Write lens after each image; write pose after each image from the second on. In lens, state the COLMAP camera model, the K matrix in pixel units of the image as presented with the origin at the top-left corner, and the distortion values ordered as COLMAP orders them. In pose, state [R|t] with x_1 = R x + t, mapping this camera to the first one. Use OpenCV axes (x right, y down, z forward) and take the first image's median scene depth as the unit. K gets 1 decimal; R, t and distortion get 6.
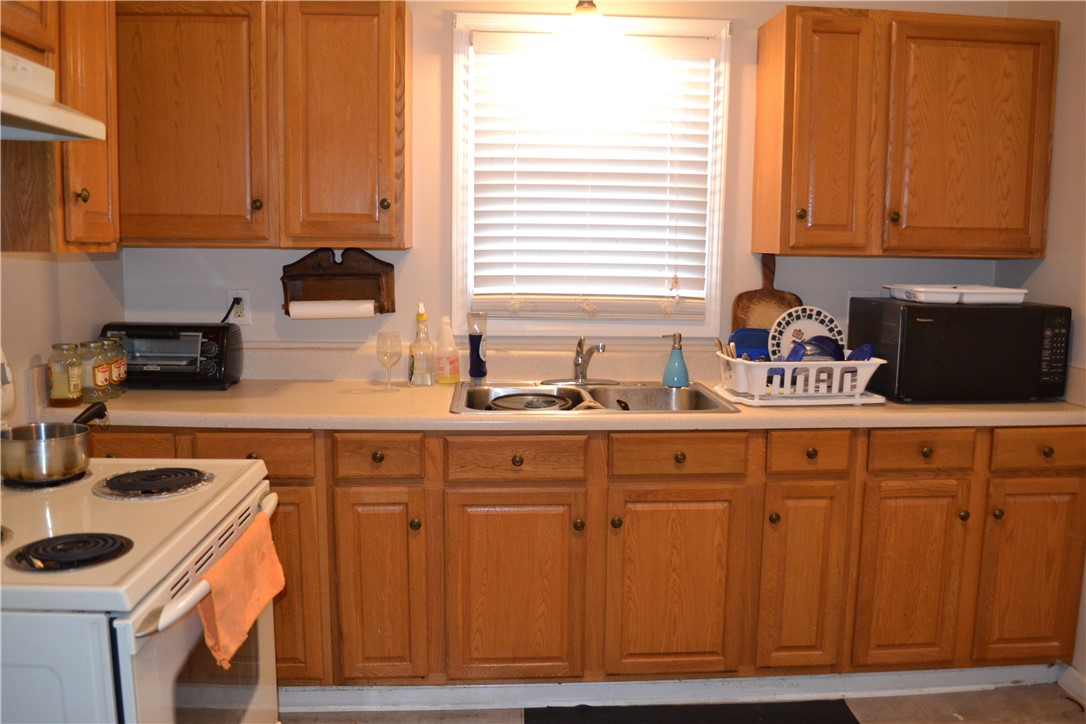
lens RADIAL K [[867.3, 0, 543.0], [0, 867.3, 362.0], [0, 0, 1]] dist [-0.090385, 0.006466]
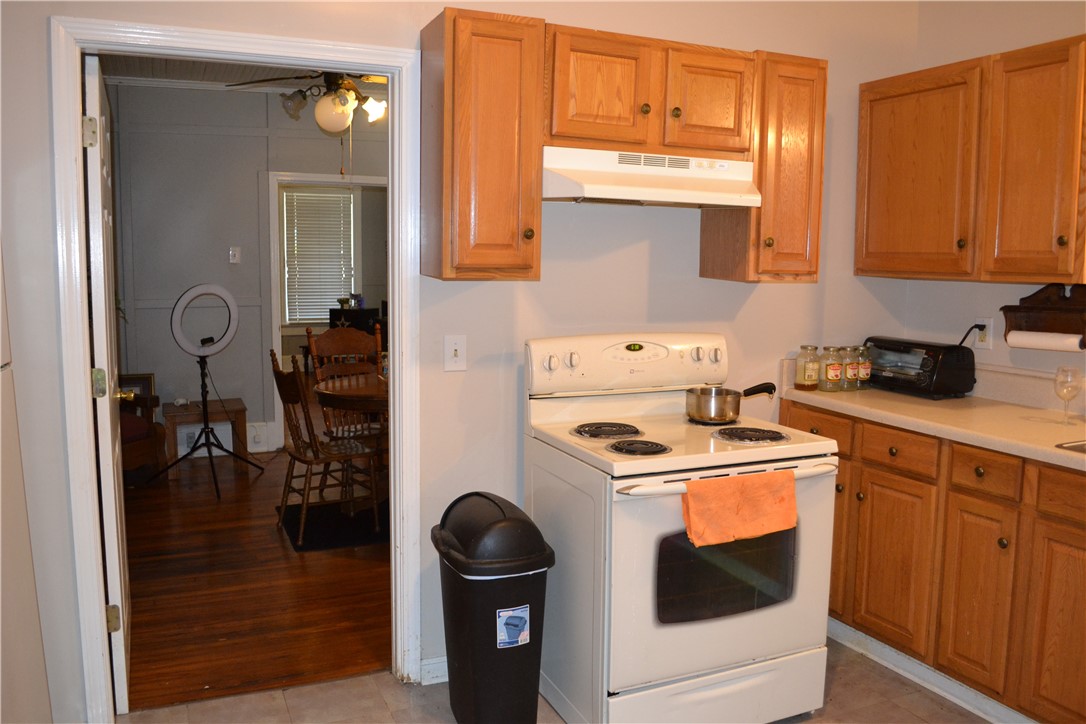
lens RADIAL K [[867.3, 0, 543.0], [0, 867.3, 362.0], [0, 0, 1]] dist [-0.090385, 0.006466]
pose [[0.336921, 0.095719, -0.936655, 0.582696], [-0.128377, 0.990198, 0.055013, -0.015376], [0.932740, 0.101710, 0.345907, 0.090579]]
